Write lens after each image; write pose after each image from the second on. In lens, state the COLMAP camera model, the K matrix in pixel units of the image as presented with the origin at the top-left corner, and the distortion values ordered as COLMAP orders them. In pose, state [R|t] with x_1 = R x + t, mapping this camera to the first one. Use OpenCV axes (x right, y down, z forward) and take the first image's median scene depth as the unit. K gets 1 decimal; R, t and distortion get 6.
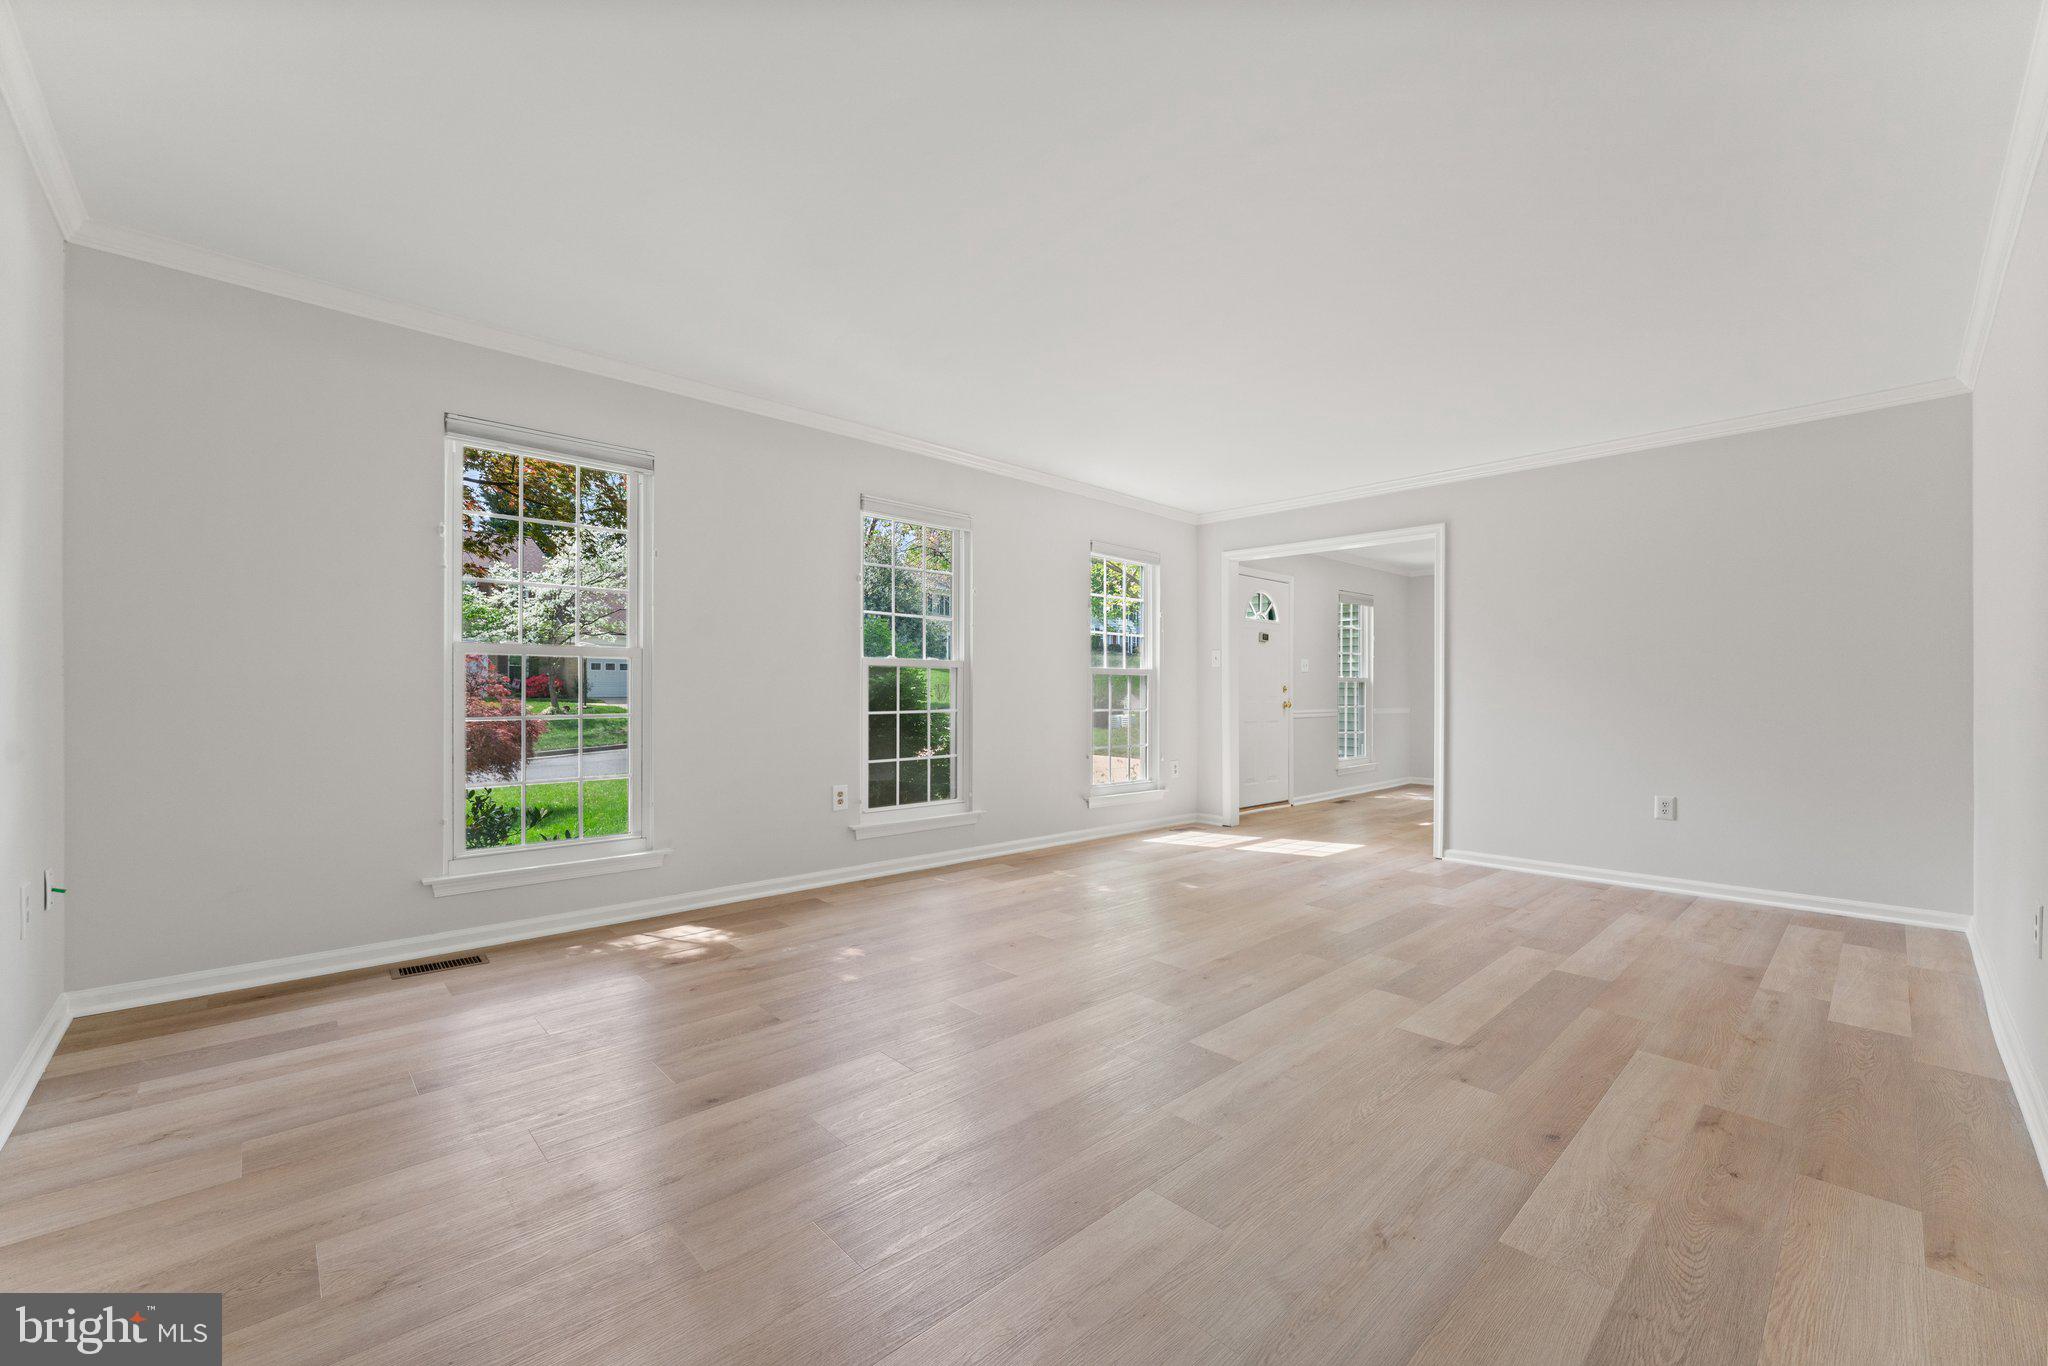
lens RADIAL K [[821.9, 0, 1024.3], [0, 821.9, 692.7], [0, 0, 1]] dist [0.001403, 0.000547]
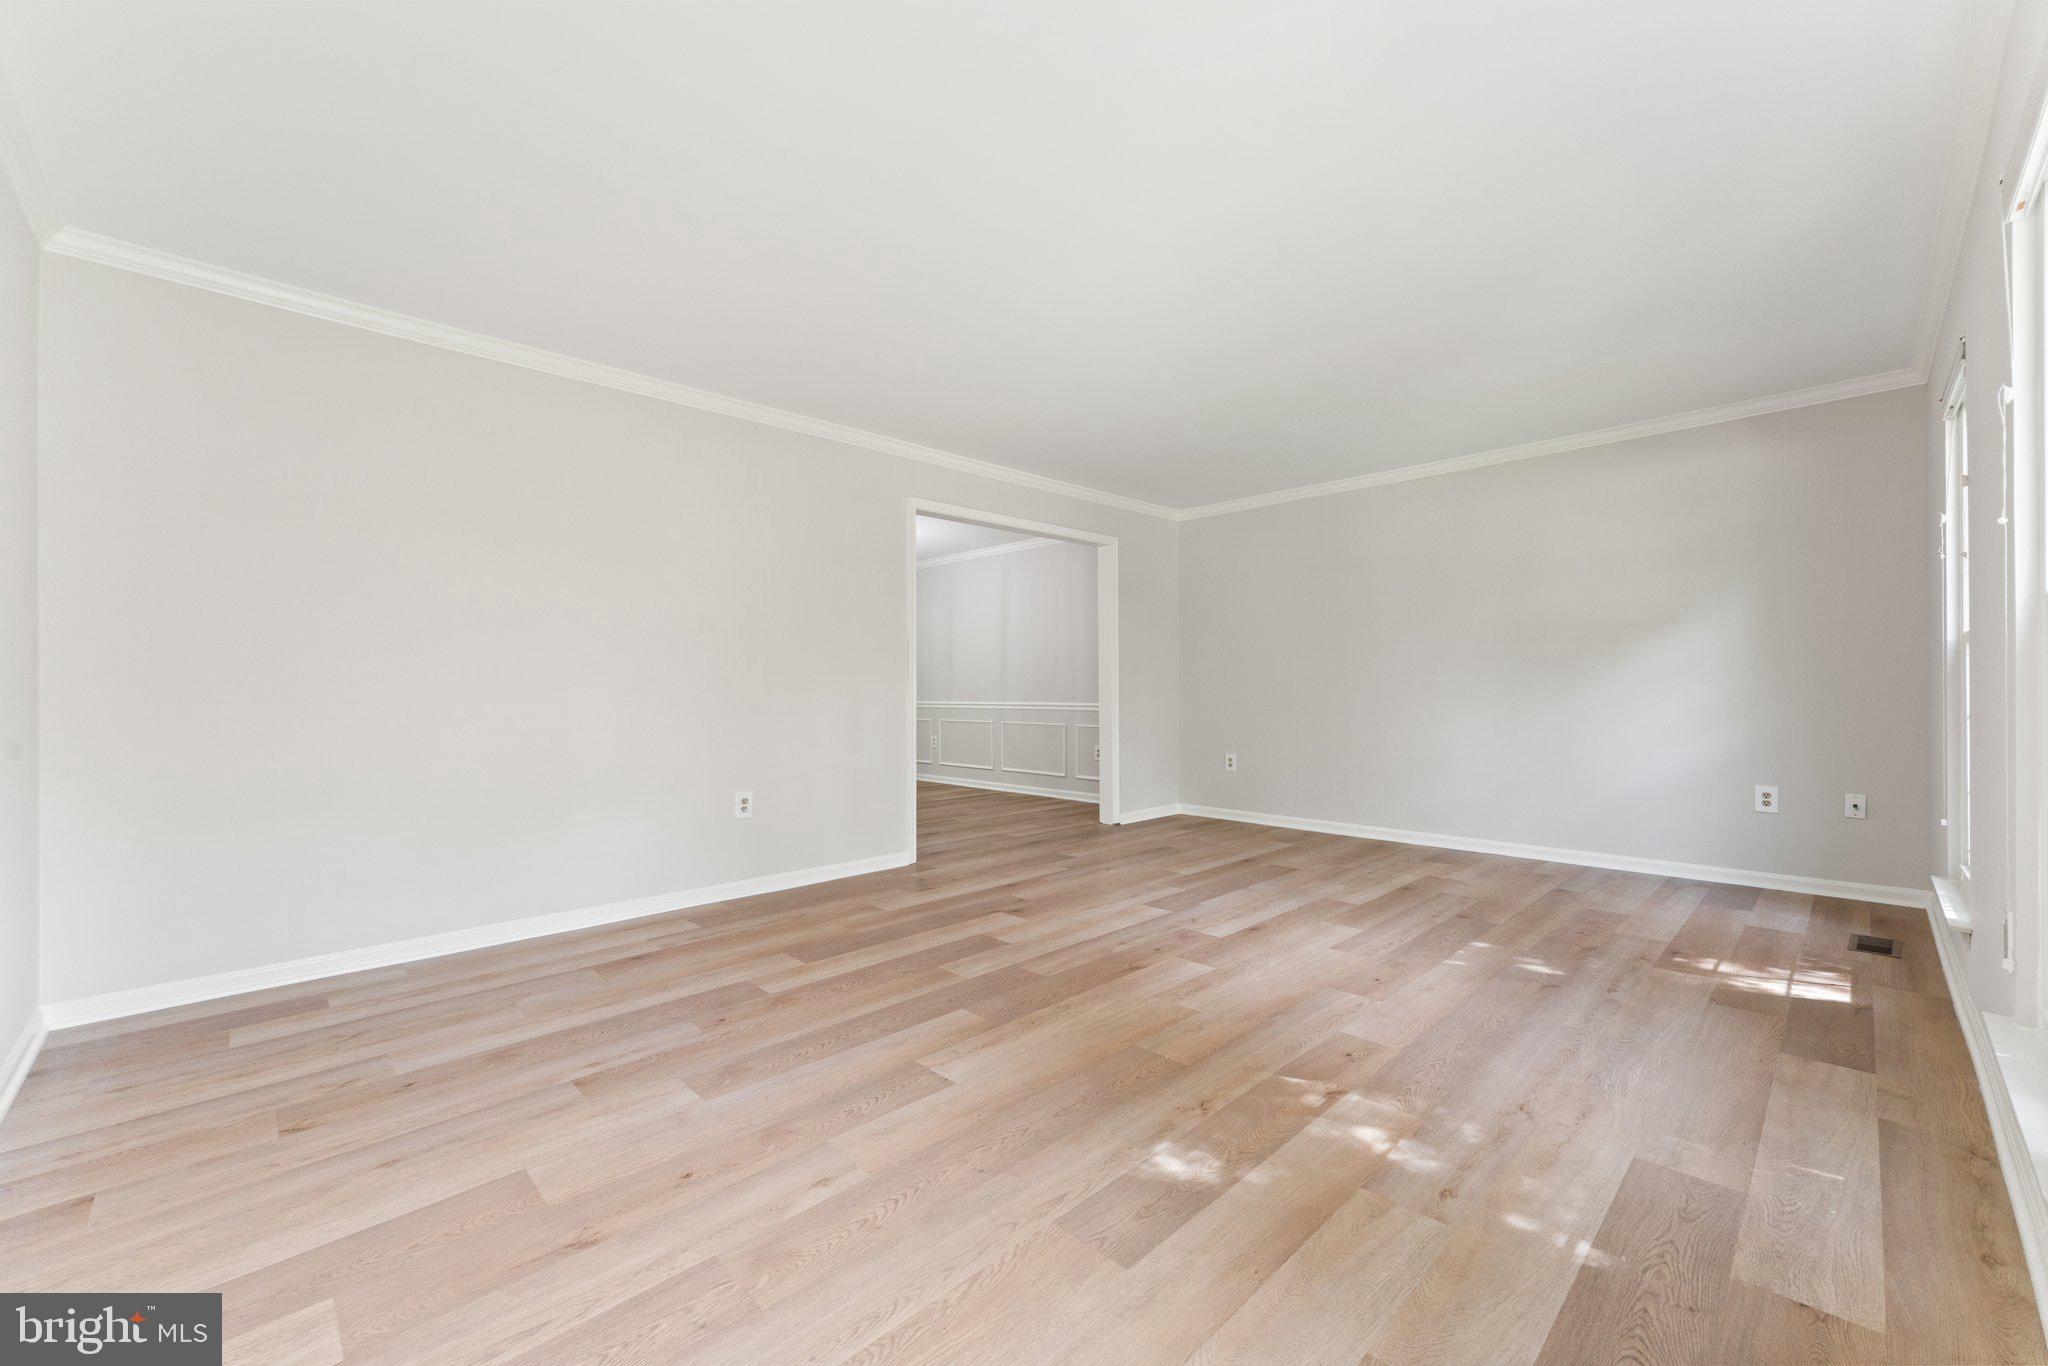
lens RADIAL K [[821.9, 0, 1026.4], [0, 821.9, 687.3], [0, 0, 1]] dist [0.001403, 0.000547]
pose [[-0.999853, -0.002285, -0.017019, 0.333134], [-0.002299, 0.999997, 0.000787, 0.001558], [0.017017, 0.000826, -0.999855, 1.680207]]
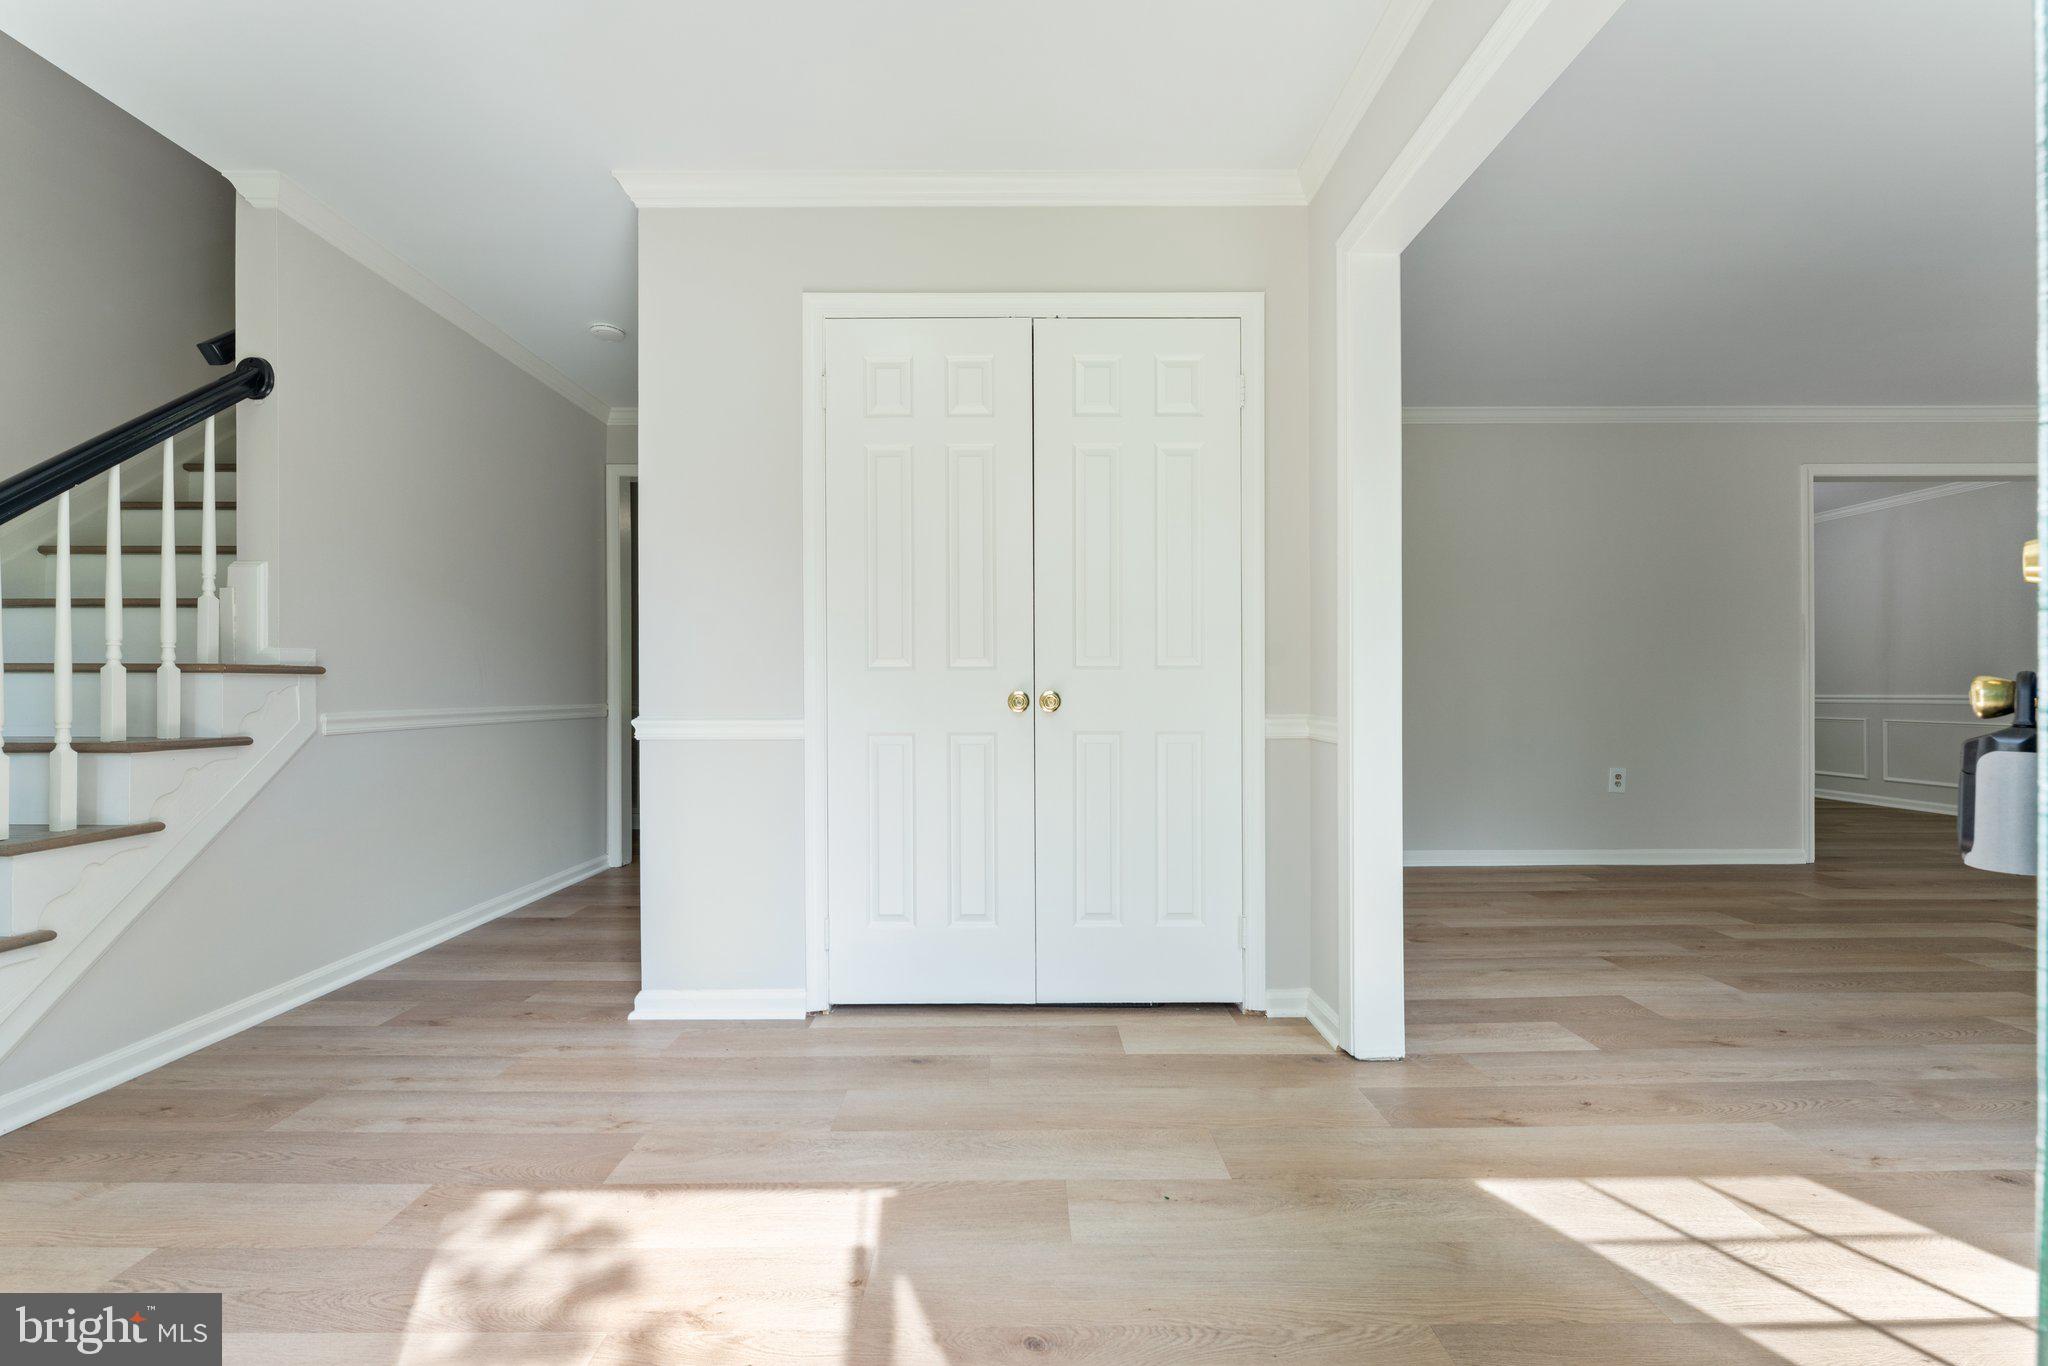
lens RADIAL K [[821.9, 0, 1018.5], [0, 821.9, 686.3], [0, 0, 1]] dist [0.001403, 0.000547]
pose [[-0.731091, -0.002336, 0.682276, 0.517029], [-0.001626, 0.999997, 0.001682, 0.024587], [-0.682278, 0.000120, -0.731093, 2.044908]]
